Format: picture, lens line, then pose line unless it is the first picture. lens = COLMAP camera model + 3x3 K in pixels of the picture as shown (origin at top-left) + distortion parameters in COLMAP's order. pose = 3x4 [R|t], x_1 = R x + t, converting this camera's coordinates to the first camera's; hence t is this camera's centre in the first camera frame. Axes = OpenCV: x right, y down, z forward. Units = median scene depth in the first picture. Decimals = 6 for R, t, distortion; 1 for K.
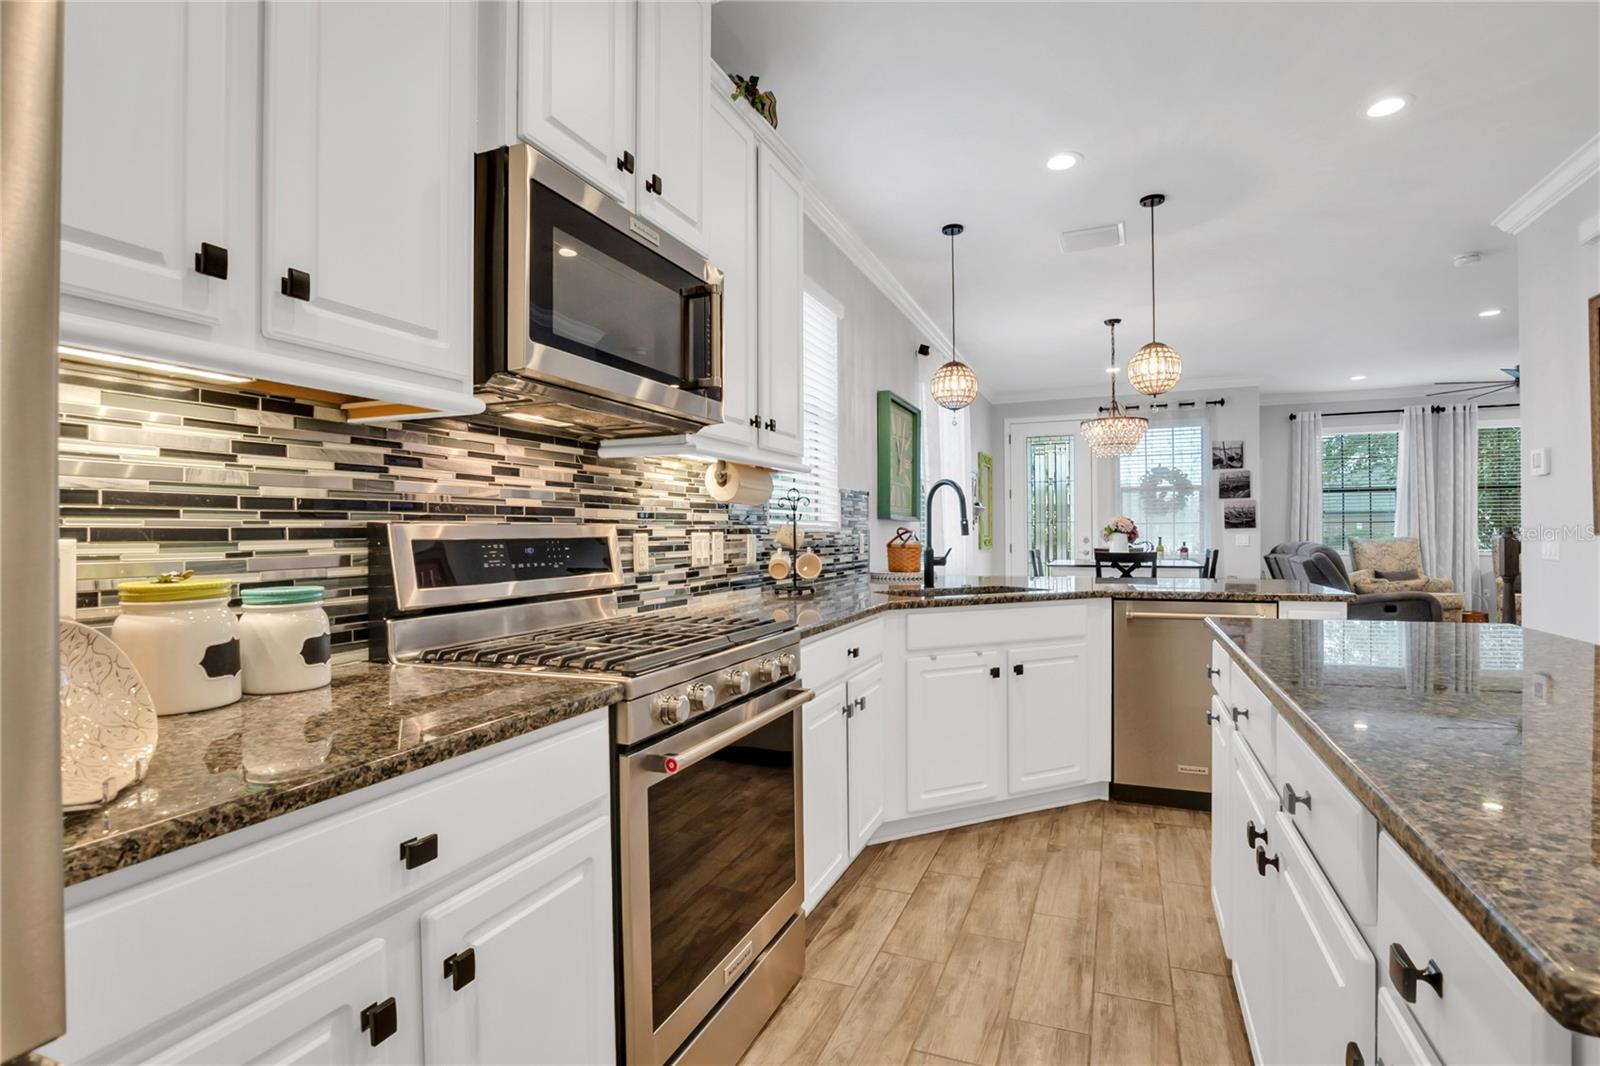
lens RADIAL K [[796.4, 0, 777.2], [0, 796.4, 534.2], [0, 0, 1]] dist [-0.015605, -0.001925]
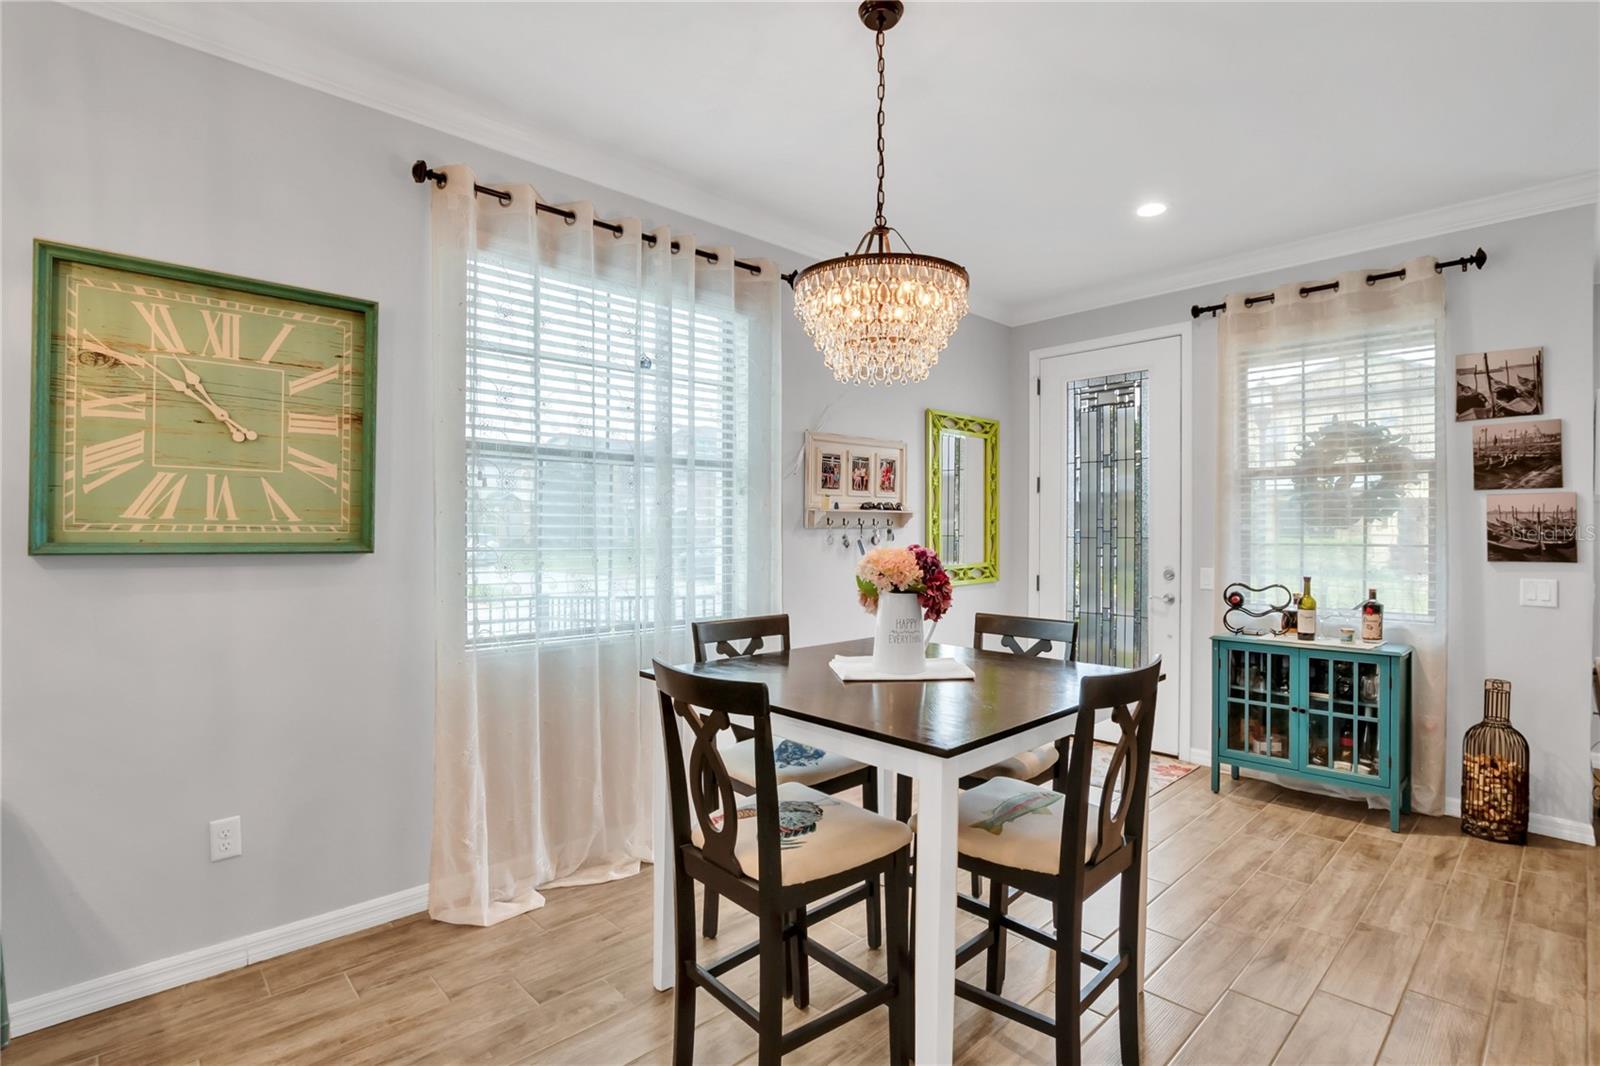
lens RADIAL K [[749.5, 0, 761.8], [0, 749.5, 535.6], [0, 0, 1]] dist [-0.028332, 0.002103]
pose [[0.905231, 0.010935, -0.424778, 1.240377], [-0.007817, 0.999928, 0.009084, -0.069867], [0.424847, -0.004903, 0.905252, 1.589568]]
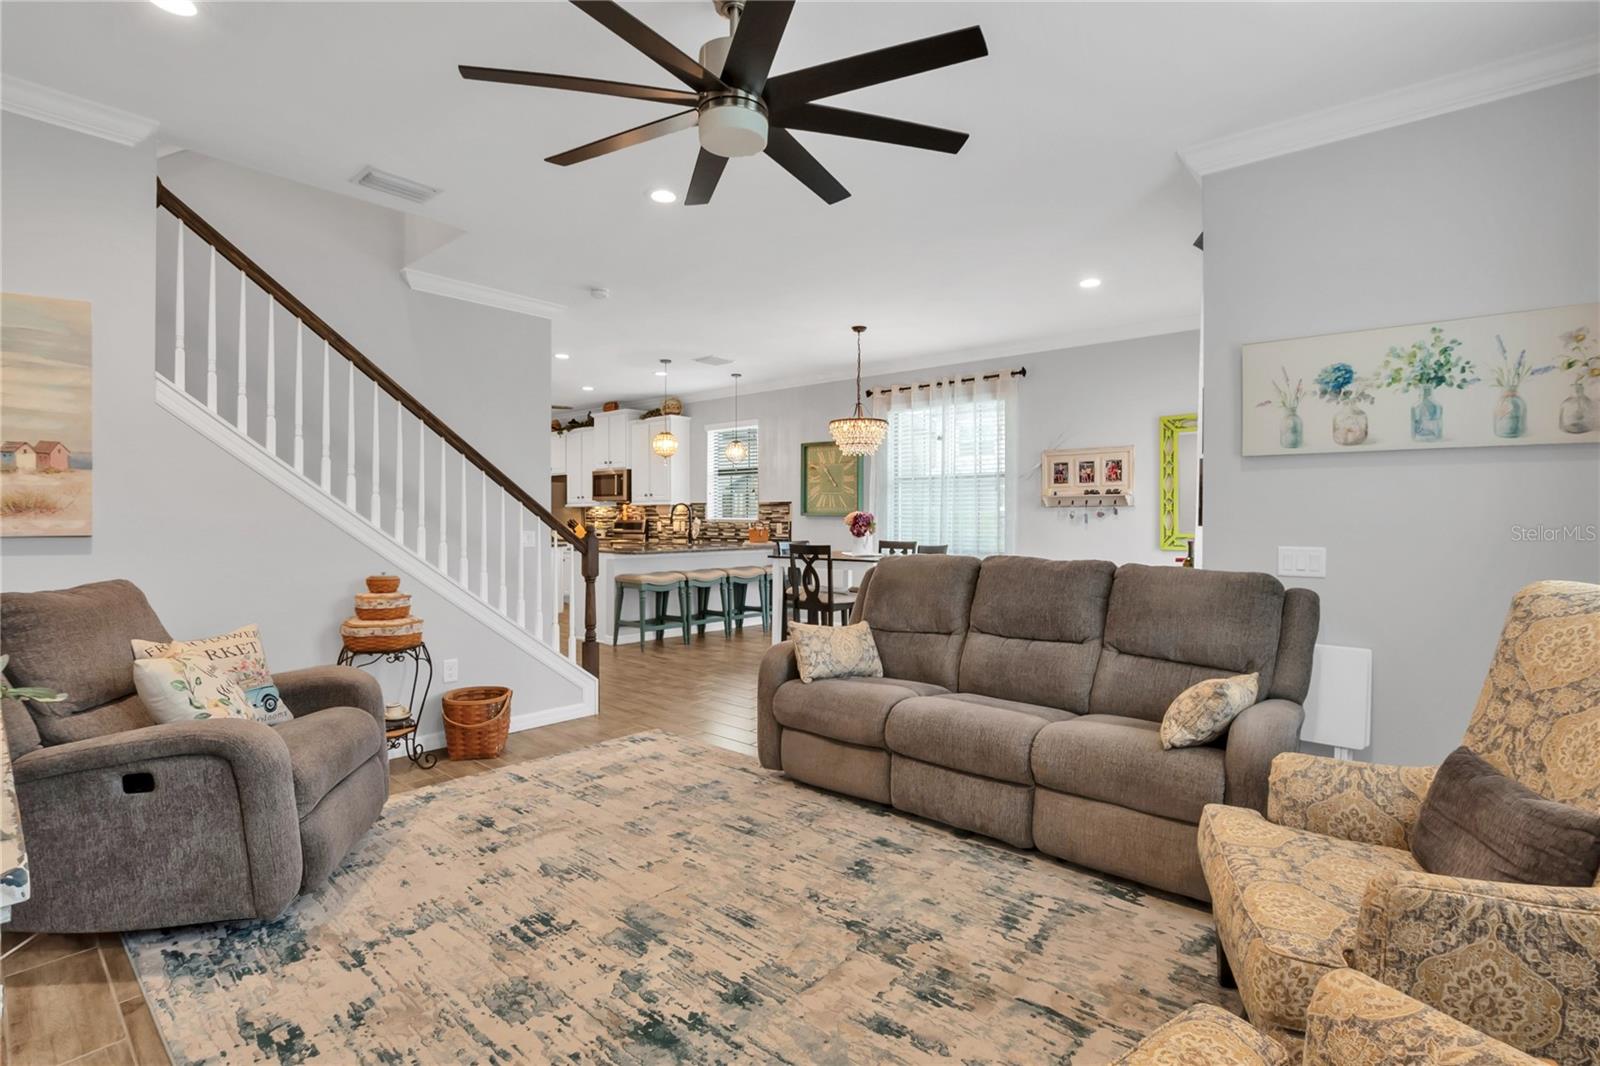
lens RADIAL K [[749.5, 0, 810.1], [0, 749.5, 530.7], [0, 0, 1]] dist [-0.028332, 0.002103]
pose [[-0.310226, 0.022545, -0.950395, 3.364921], [-0.001088, 0.999710, 0.024070, -0.051870], [0.950662, 0.008501, -0.310112, 2.988307]]
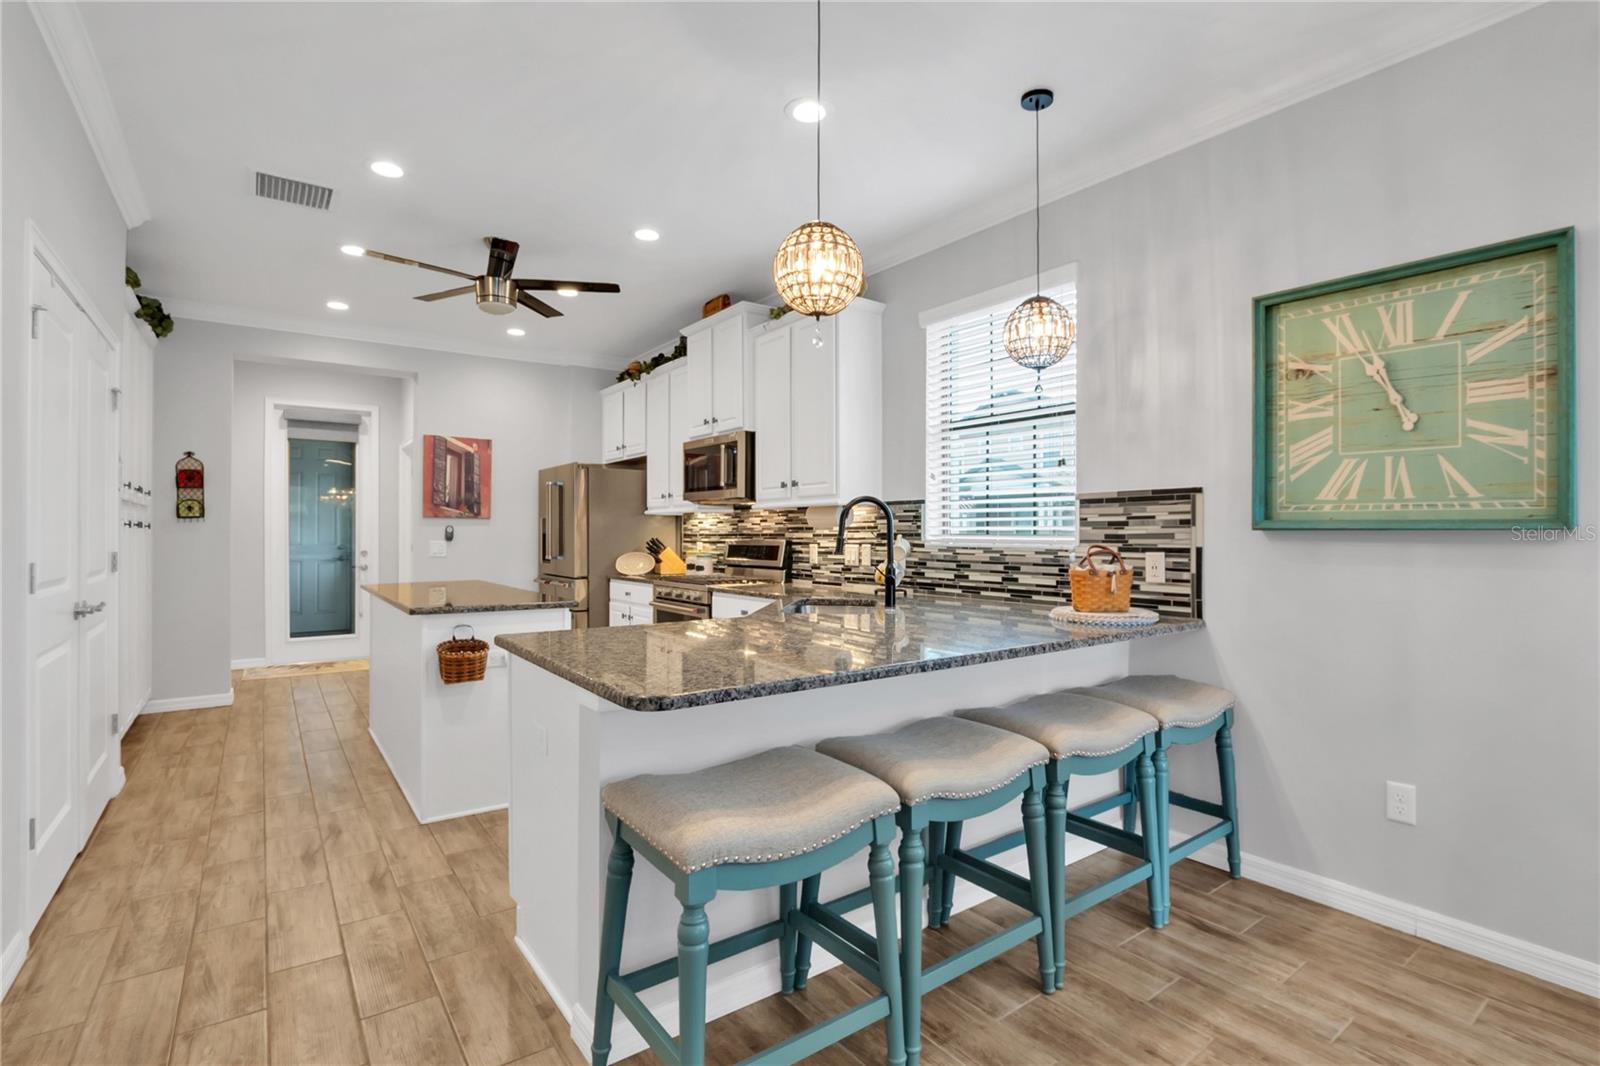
lens RADIAL K [[725.0, 0, 847.0], [0, 725.0, 534.0], [0, 0, 1]] dist [-0.034296, 0.005554]
pose [[-0.461317, 0.006379, -0.887212, 1.392181], [0.000744, 0.999977, 0.006803, -0.038834], [0.887235, 0.002478, -0.461311, 1.897447]]
